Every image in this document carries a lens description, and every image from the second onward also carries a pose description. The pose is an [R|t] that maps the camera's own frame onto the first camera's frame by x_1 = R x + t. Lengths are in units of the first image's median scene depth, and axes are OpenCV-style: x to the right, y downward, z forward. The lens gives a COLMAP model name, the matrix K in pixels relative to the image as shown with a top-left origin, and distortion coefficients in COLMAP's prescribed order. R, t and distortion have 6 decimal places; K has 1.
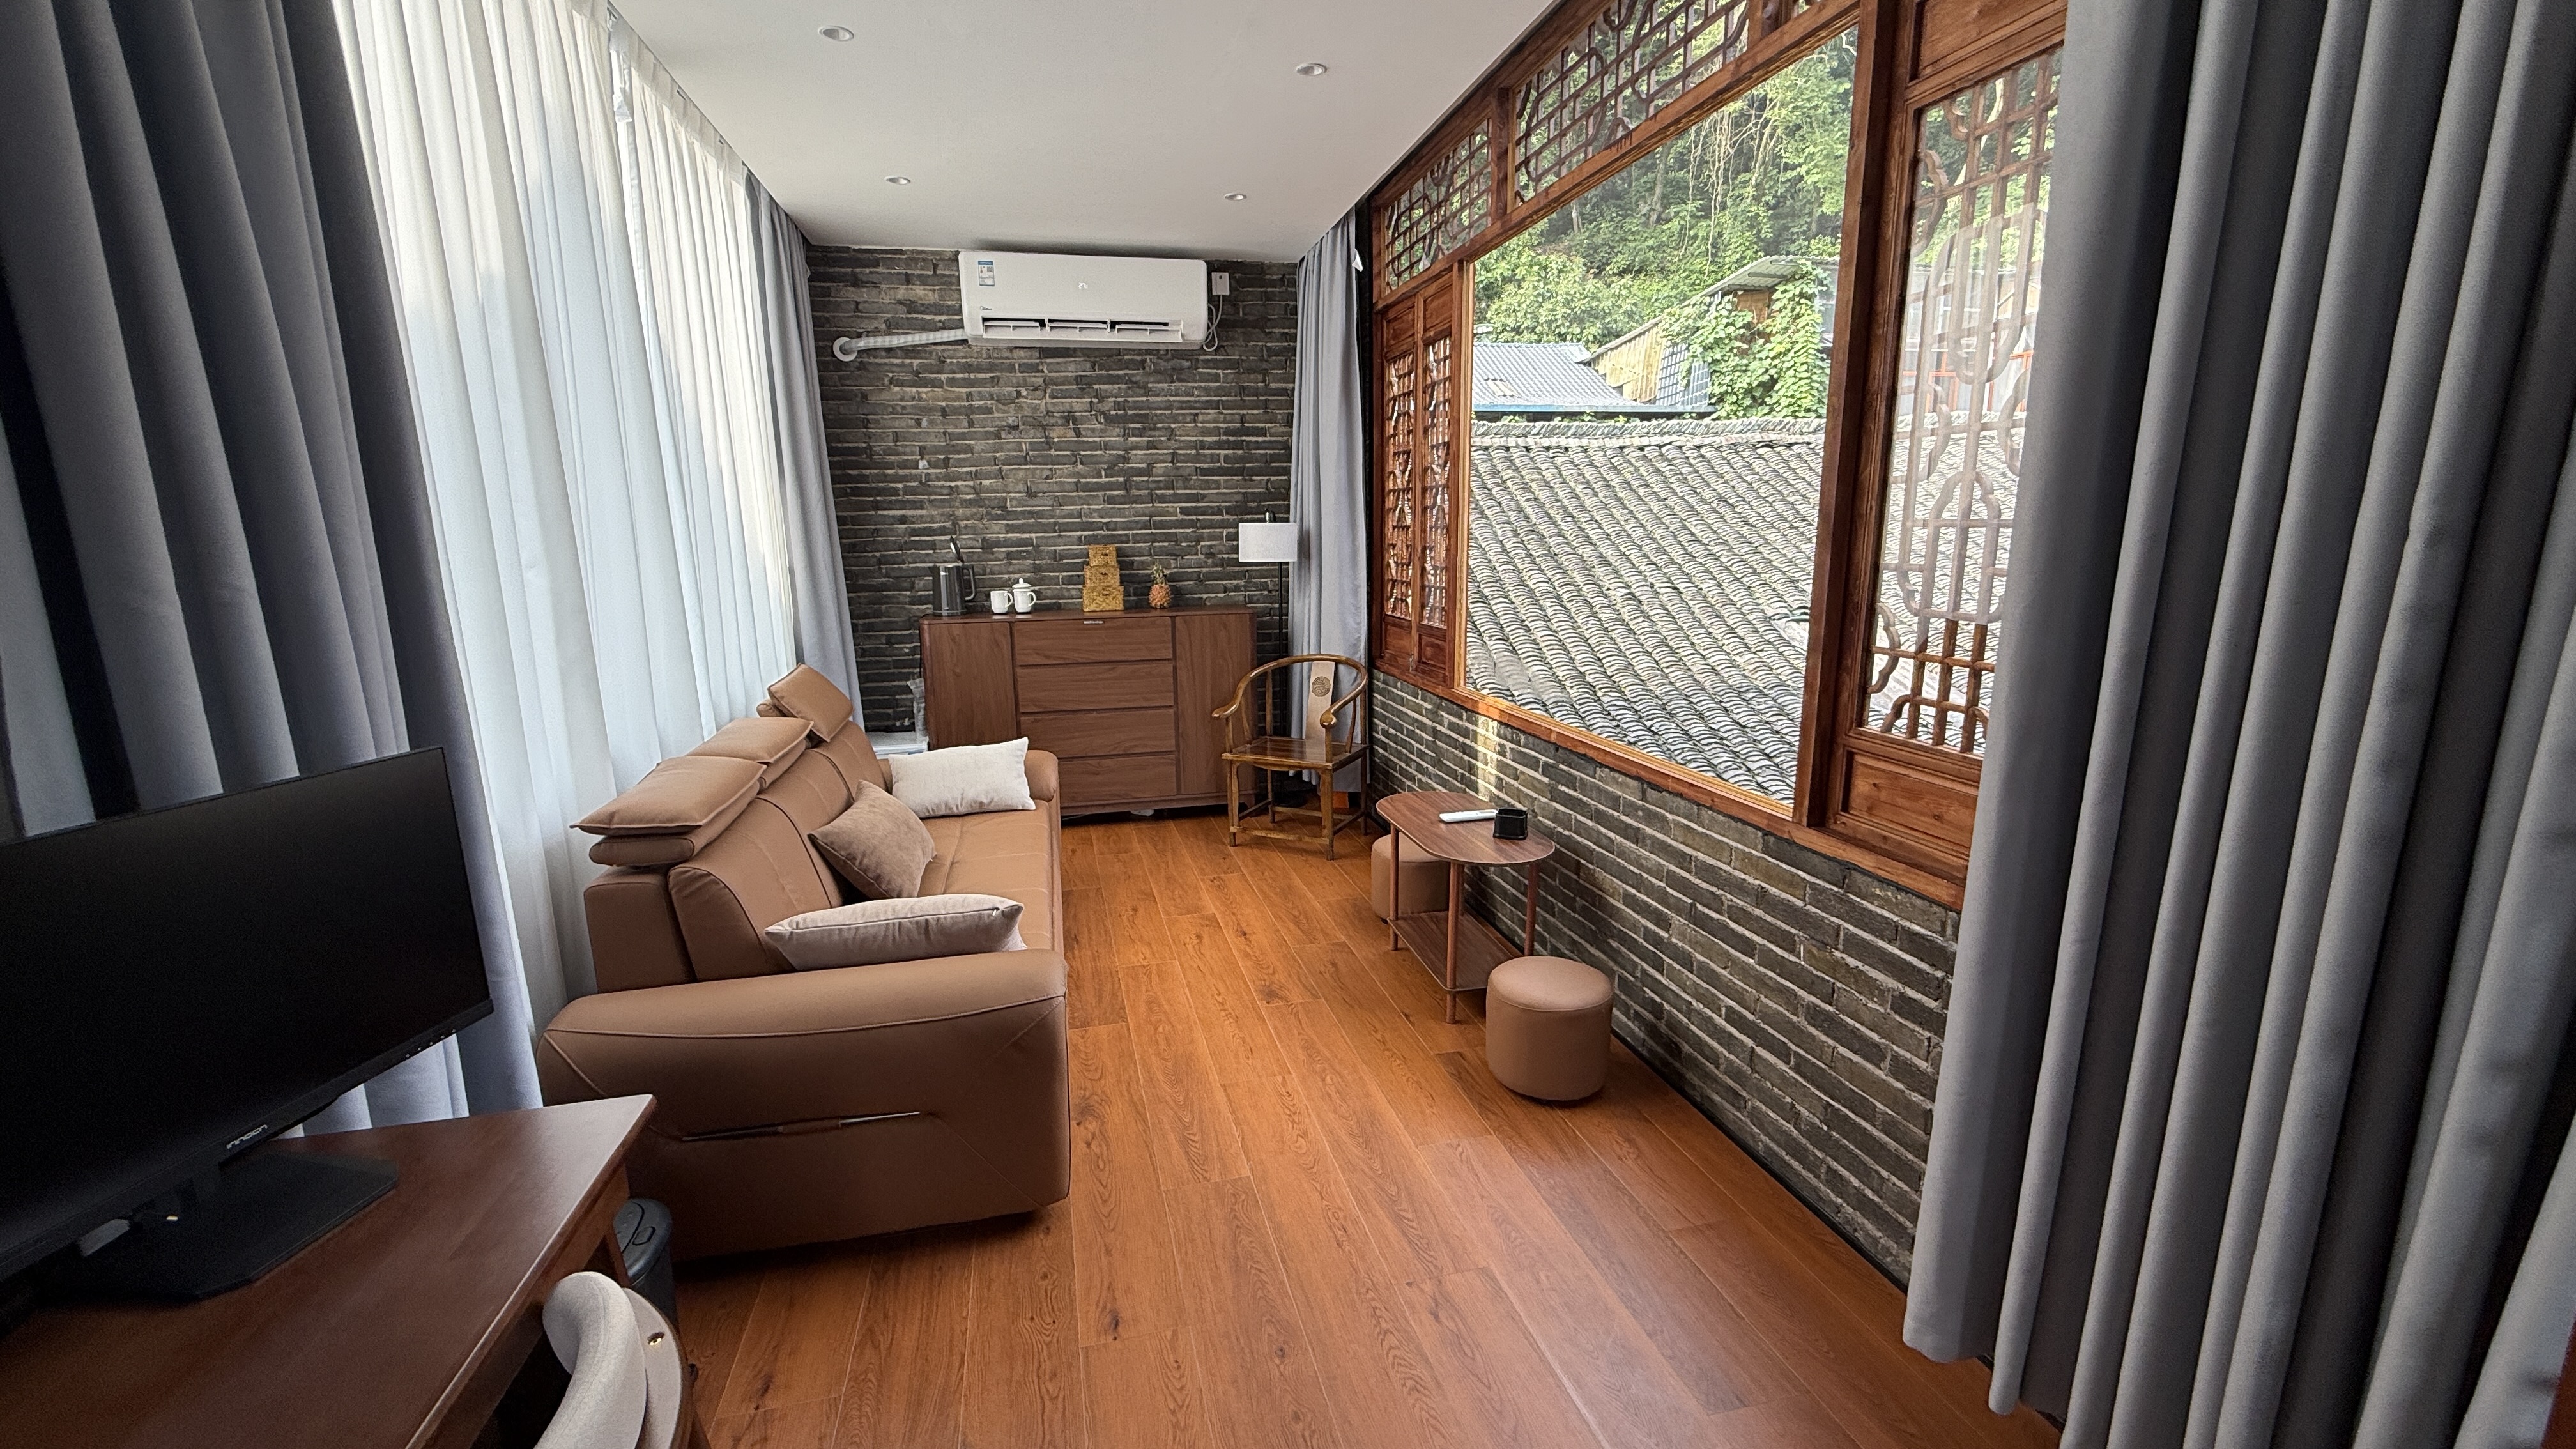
lens RADIAL K [[1026.4, 0, 1288.0], [0, 1026.4, 724.5], [0, 0, 1]] dist [0.000361, 0.000043]
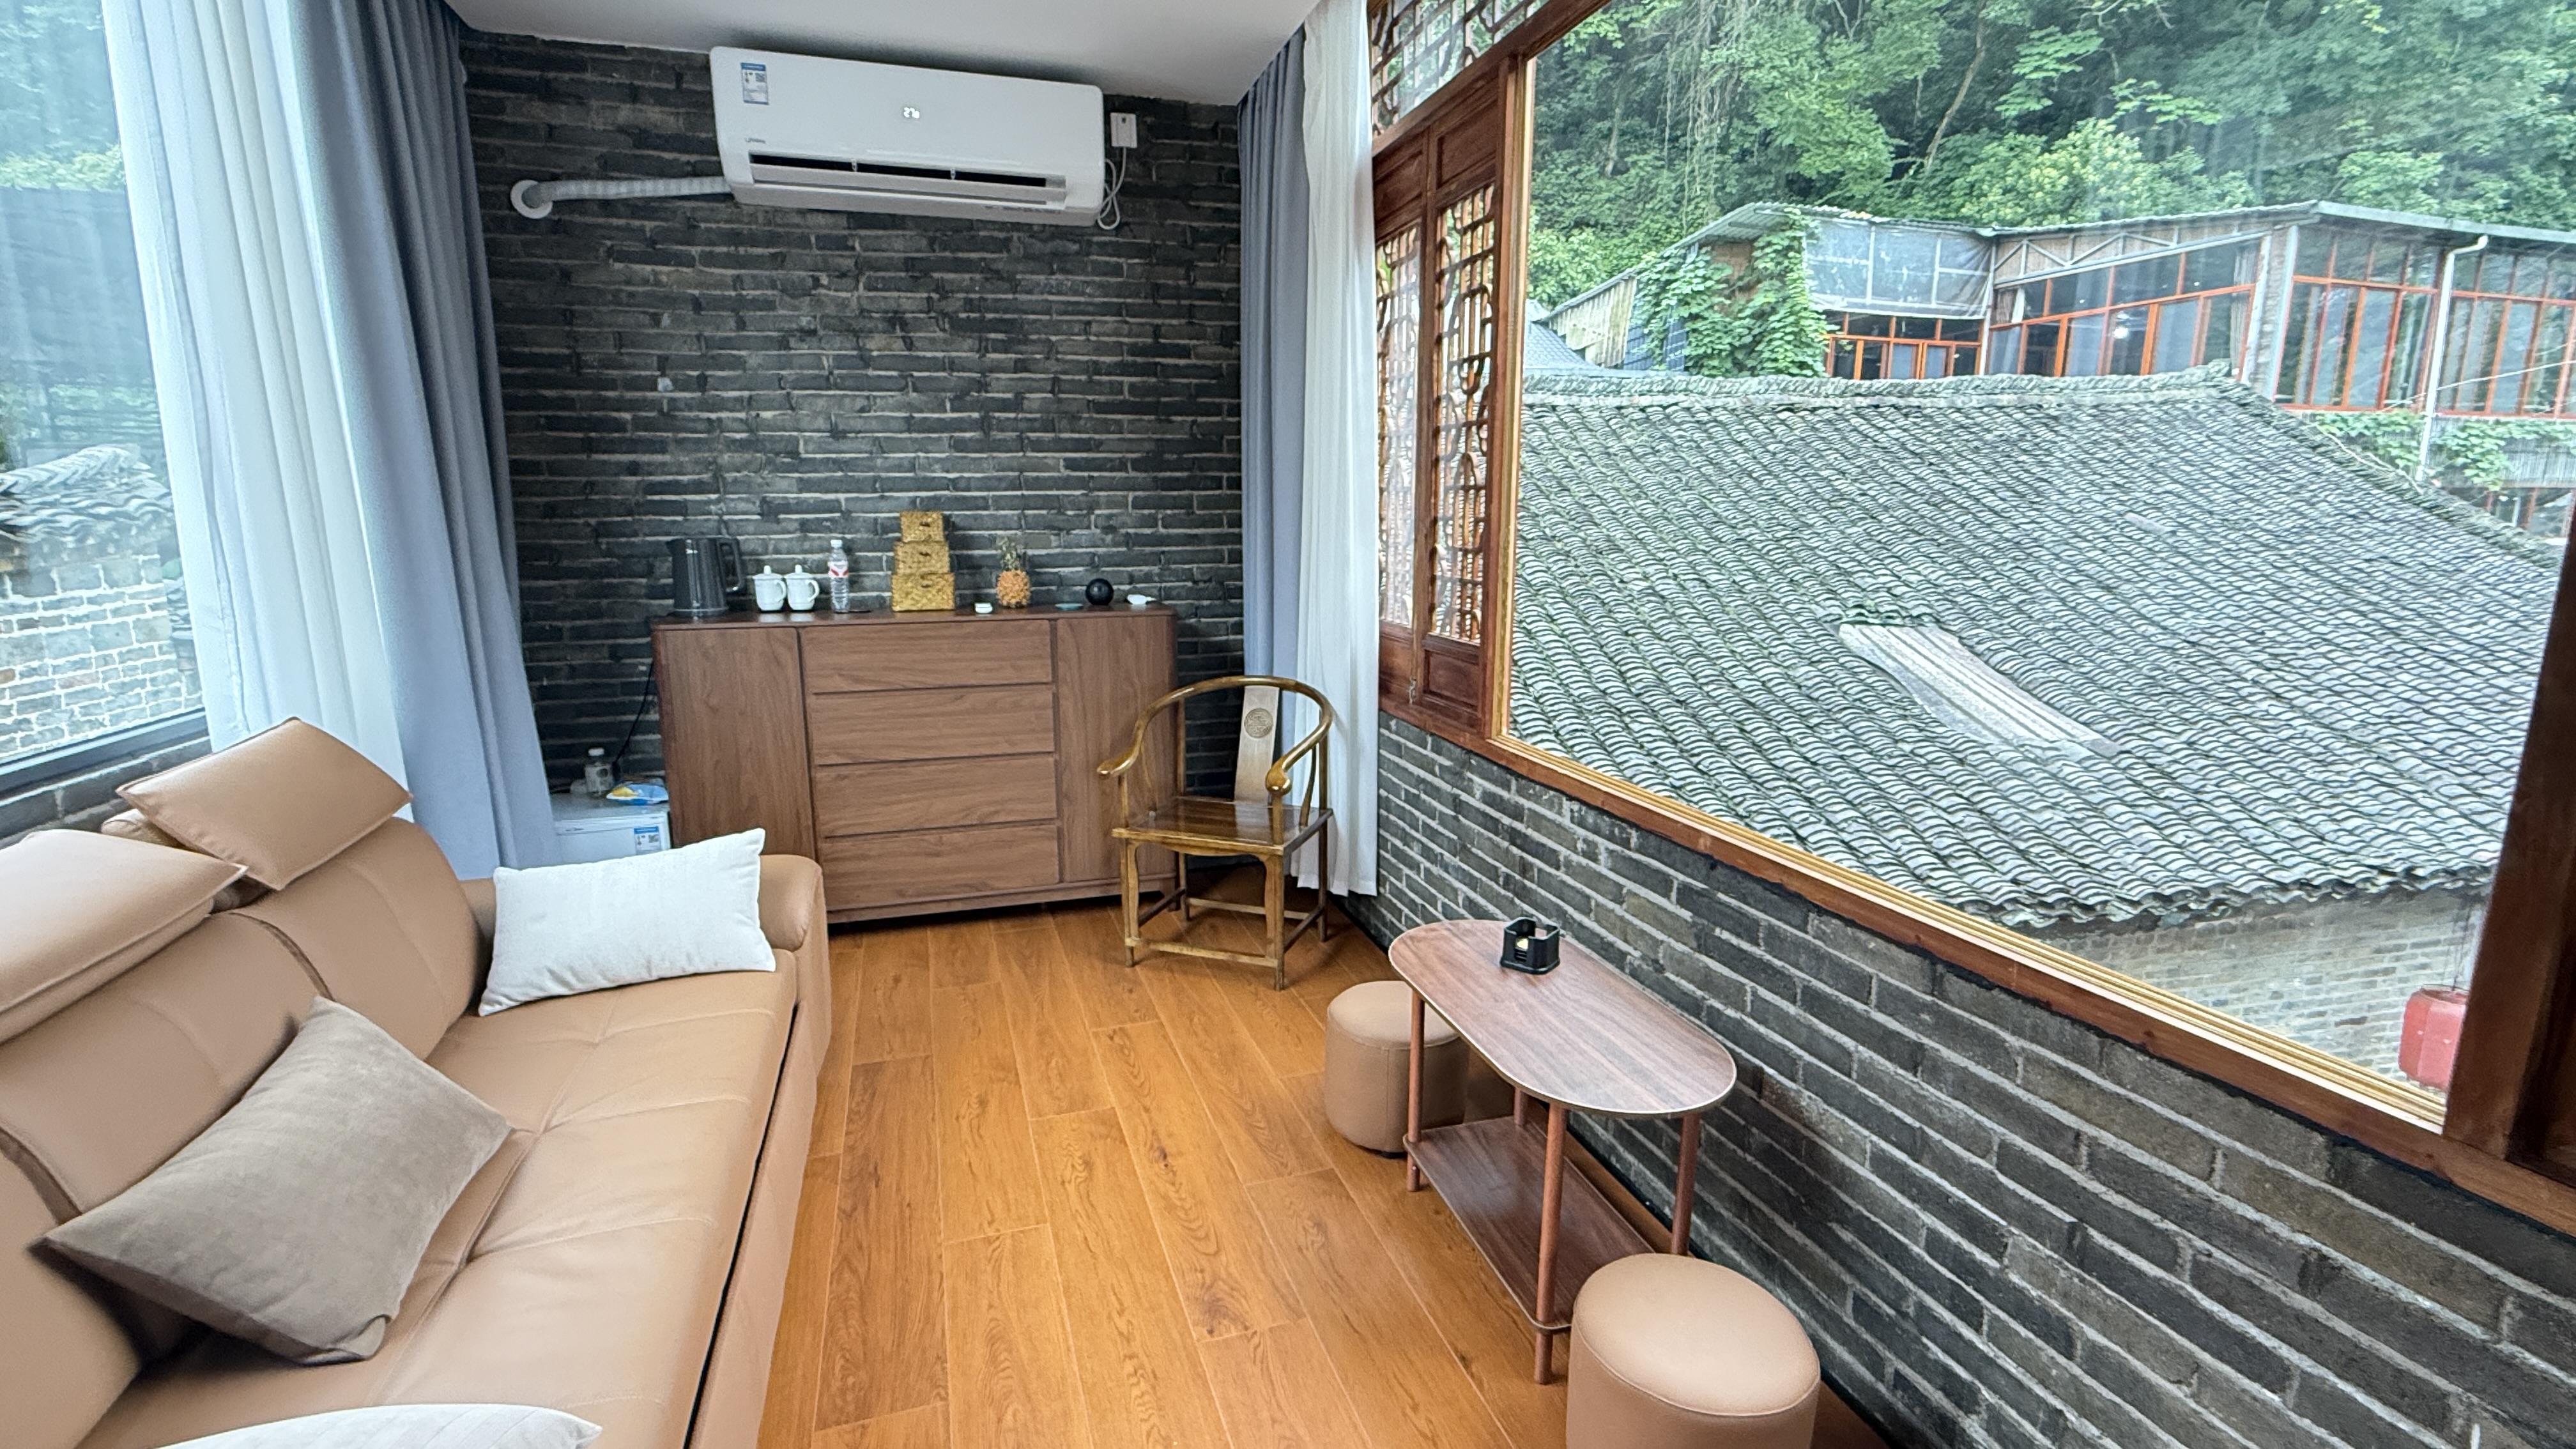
lens RADIAL K [[1086.1, 0, 1287.3], [0, 1086.1, 713.1], [0, 0, 1]] dist [-0.000378, 0.000217]
pose [[0.996681, -0.001472, 0.081394, -0.017350], [0.001817, 0.999990, -0.004161, -0.040935], [-0.081387, 0.004295, 0.996673, 0.282863]]
